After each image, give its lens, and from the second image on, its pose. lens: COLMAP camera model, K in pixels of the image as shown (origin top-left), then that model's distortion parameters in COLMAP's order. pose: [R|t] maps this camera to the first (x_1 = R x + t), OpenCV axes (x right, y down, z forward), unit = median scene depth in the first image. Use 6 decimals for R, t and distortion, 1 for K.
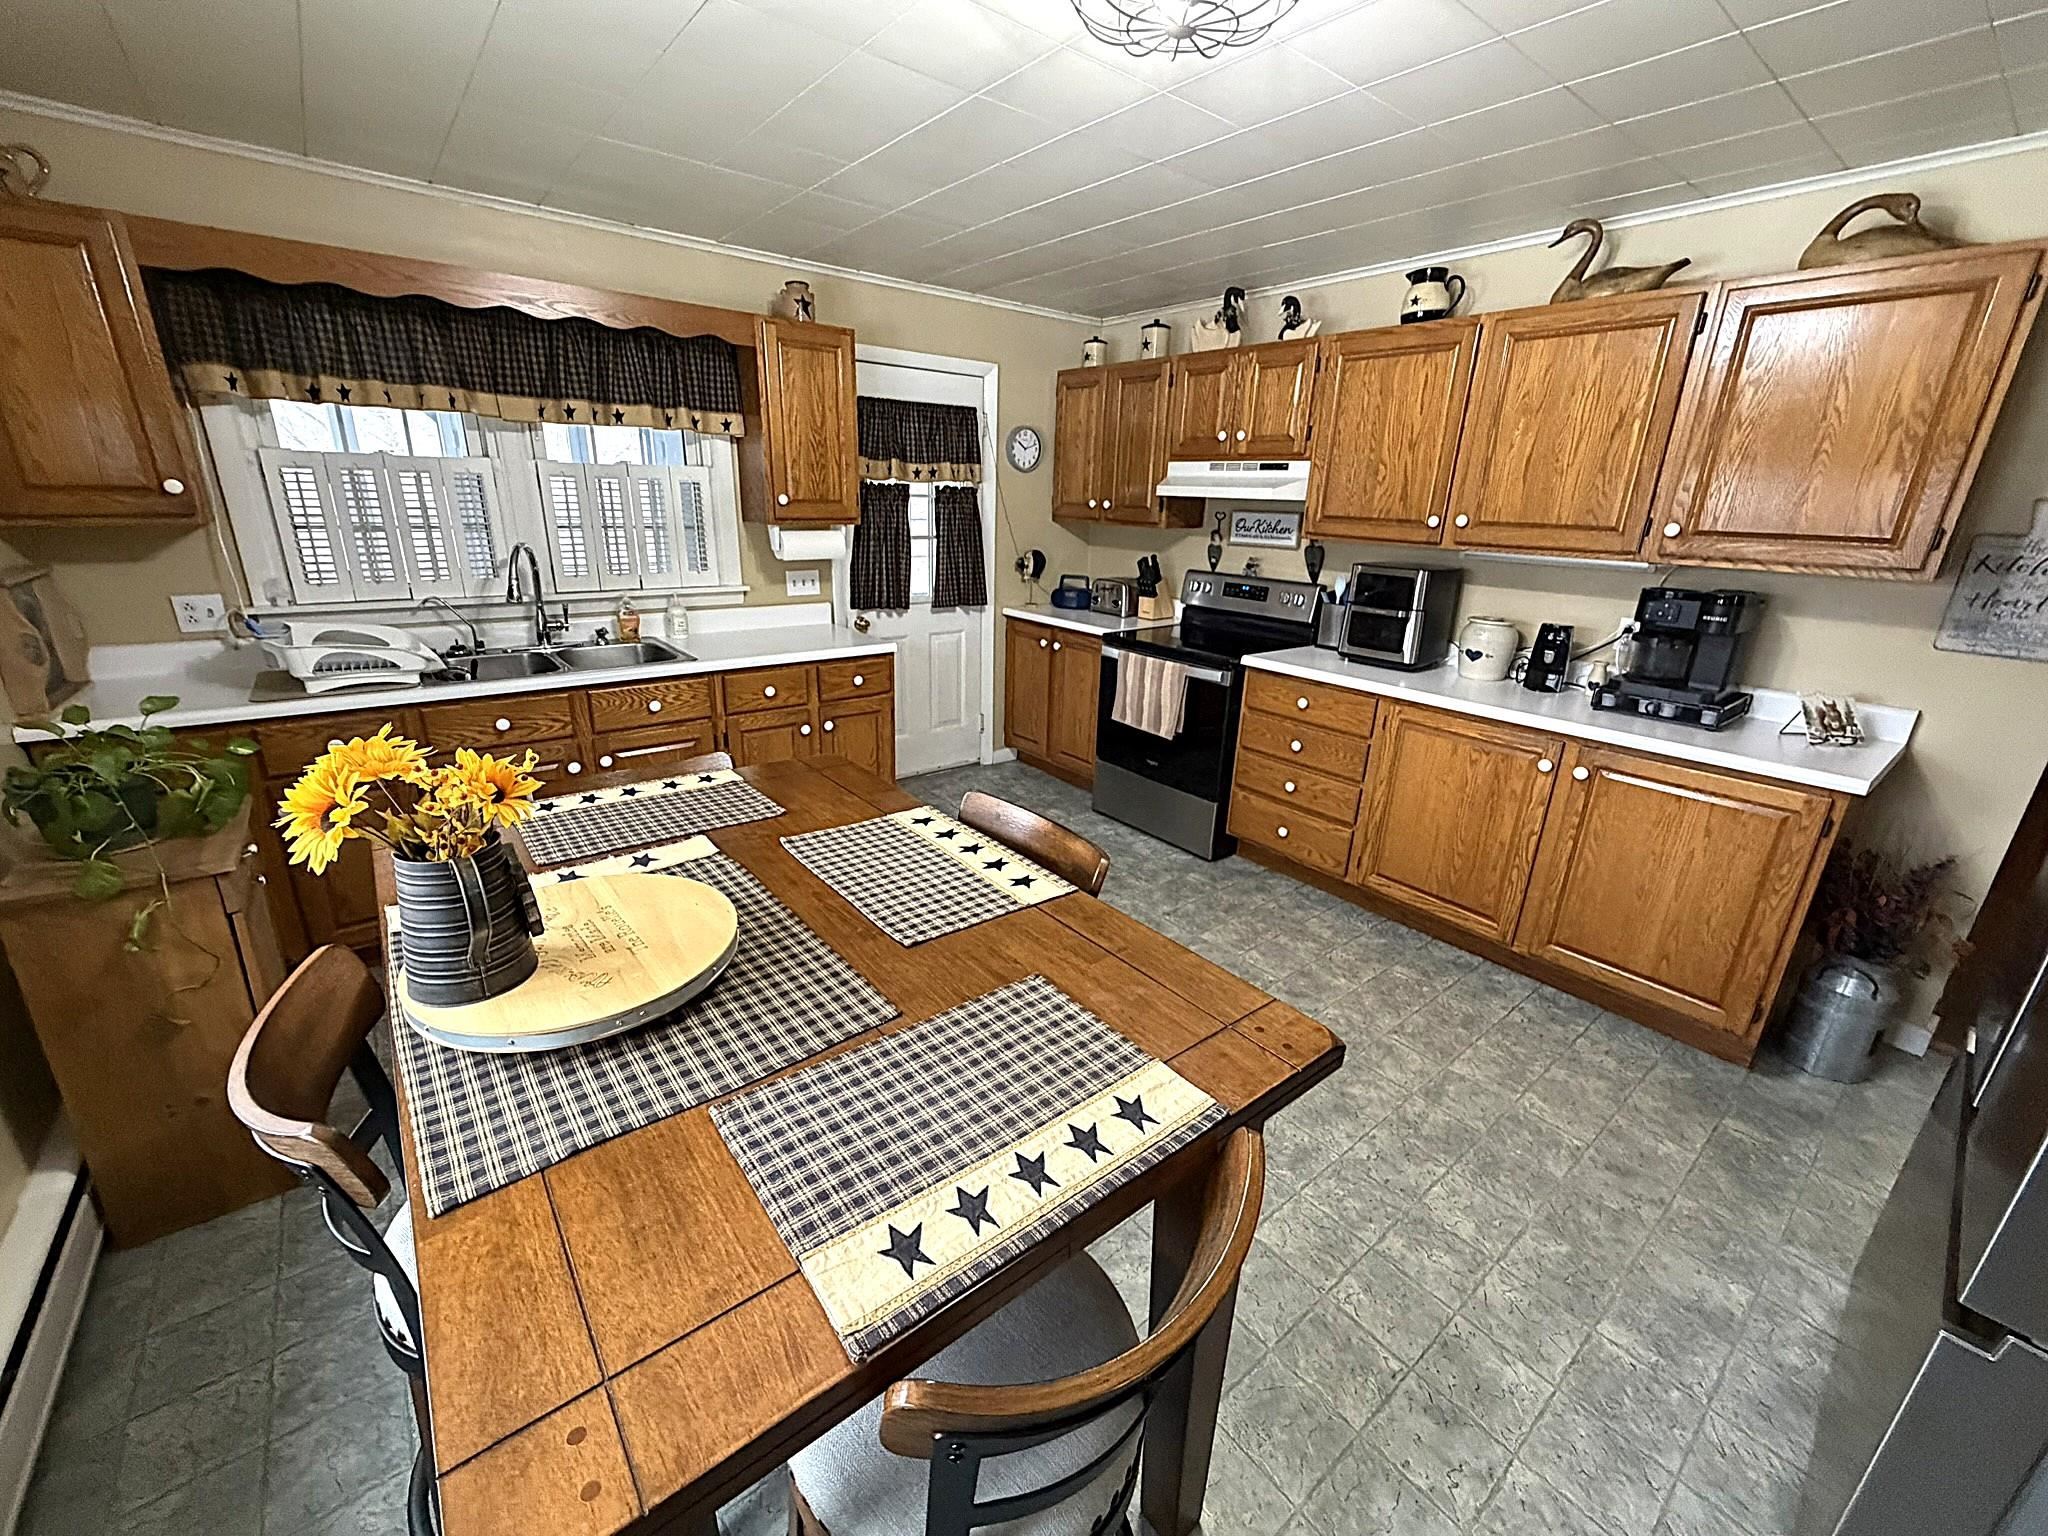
lens RADIAL K [[817.1, 0, 1024.0], [0, 817.1, 768.0], [0, 0, 1]] dist [-0.001919, 0.000014]
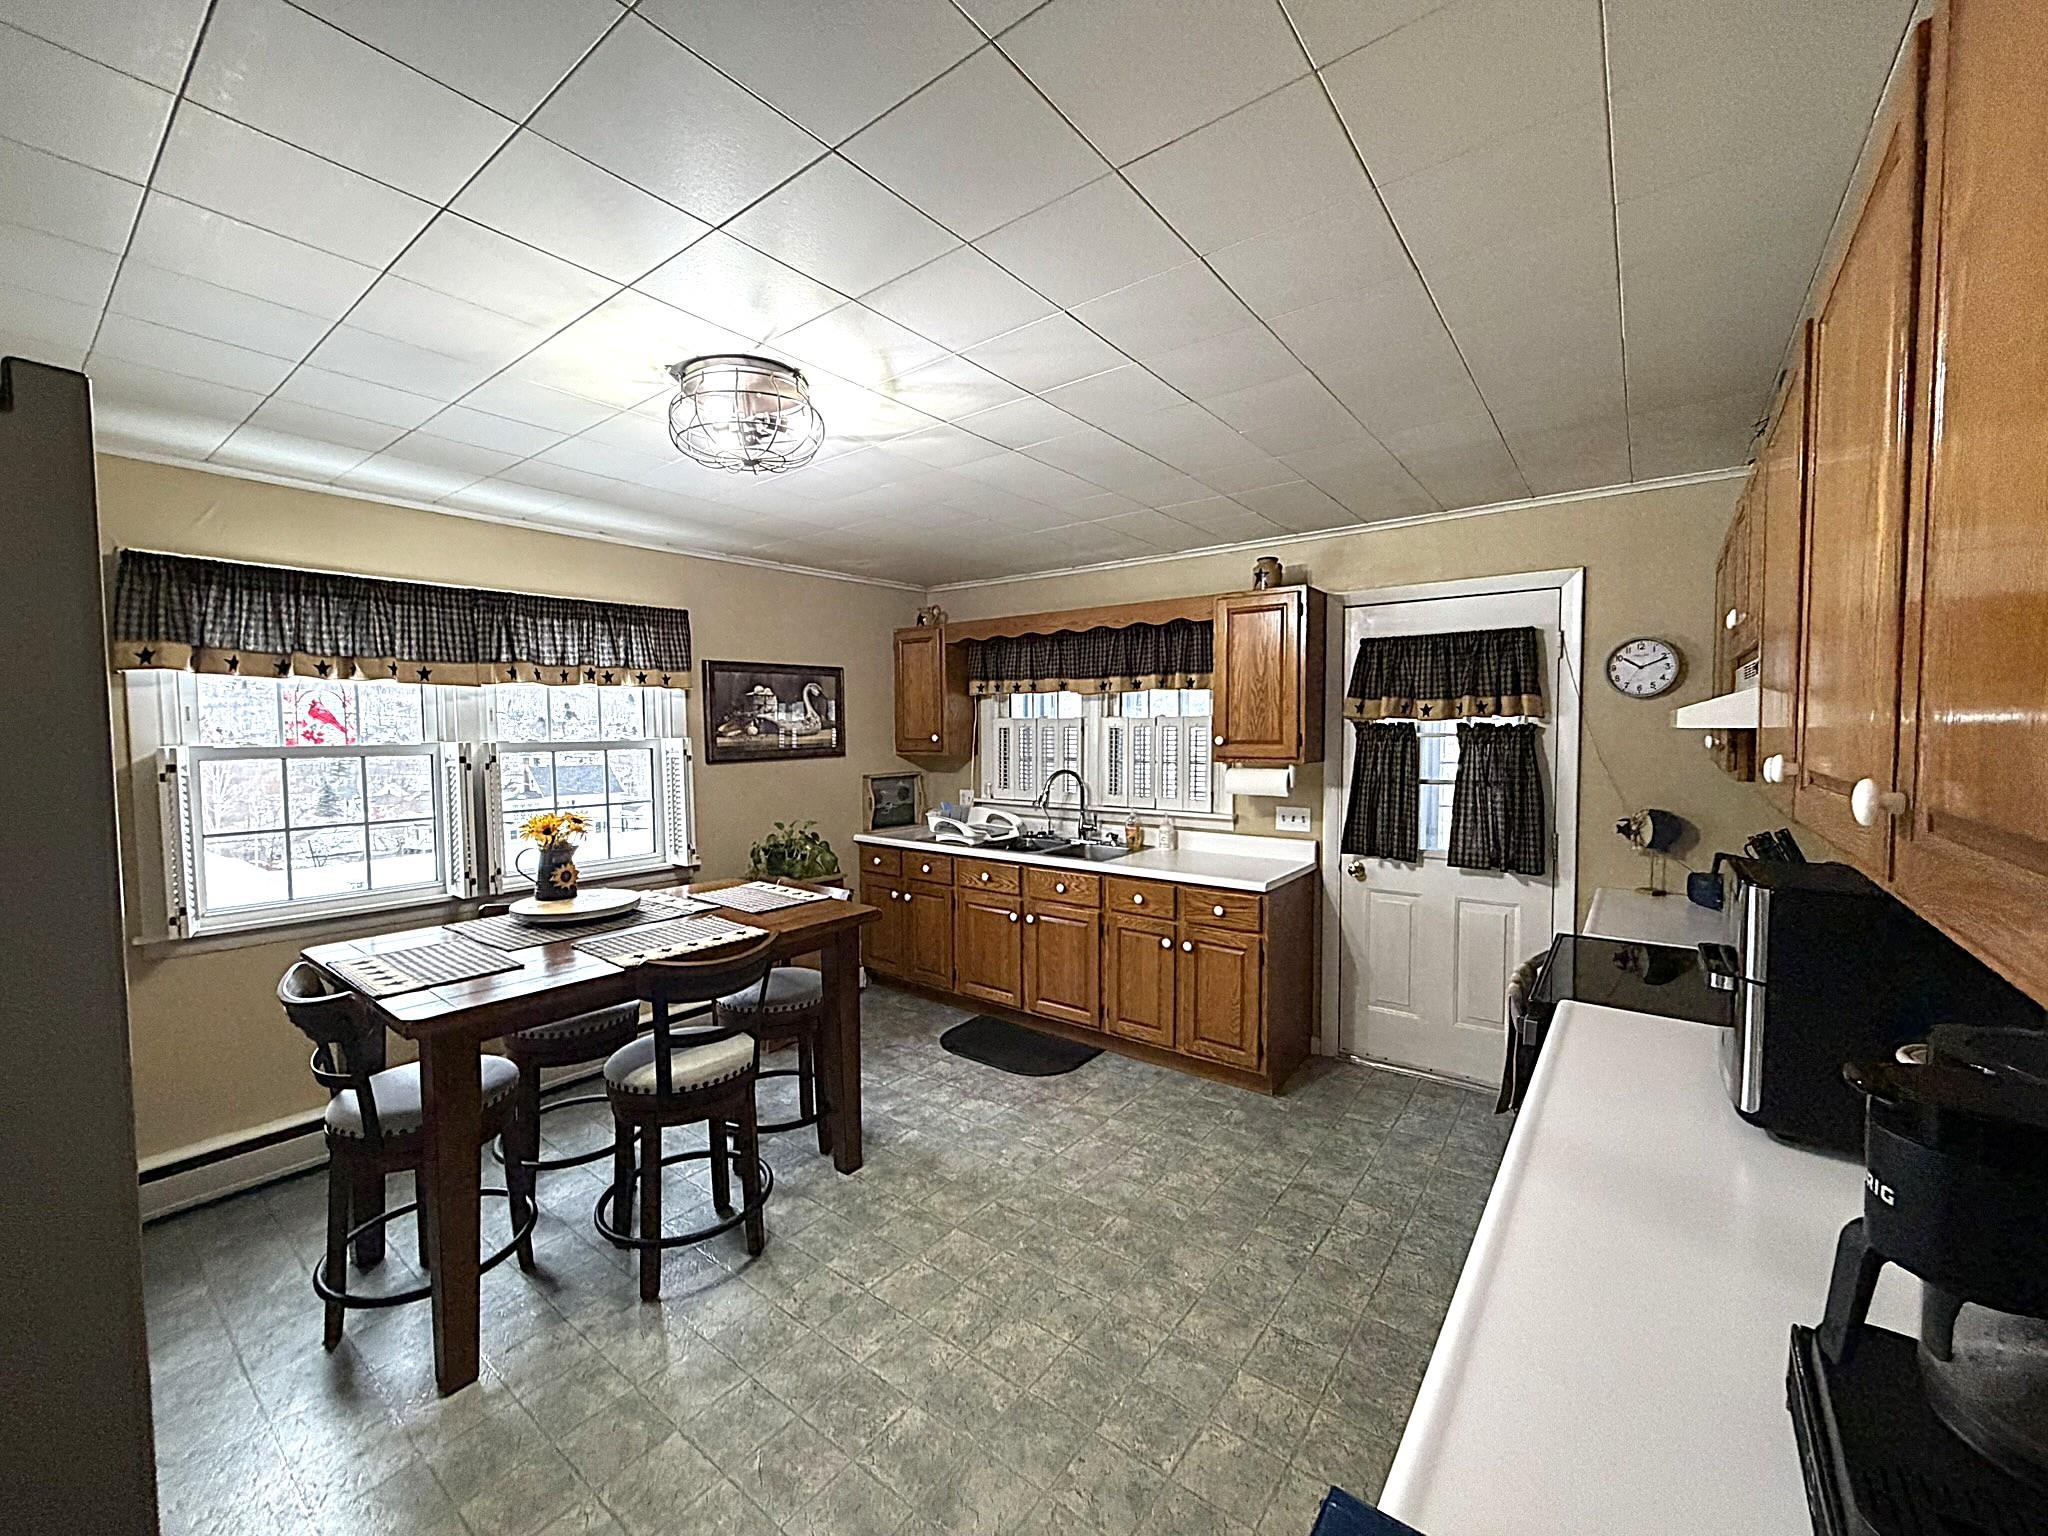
lens RADIAL K [[817.1, 0, 1024.0], [0, 817.1, 768.0], [0, 0, 1]] dist [-0.001919, 0.000014]
pose [[0.237373, 0.017684, -0.971258, 0.614477], [-0.301384, 0.951838, -0.056327, -0.125454], [0.923483, 0.306092, 0.231271, 0.424898]]
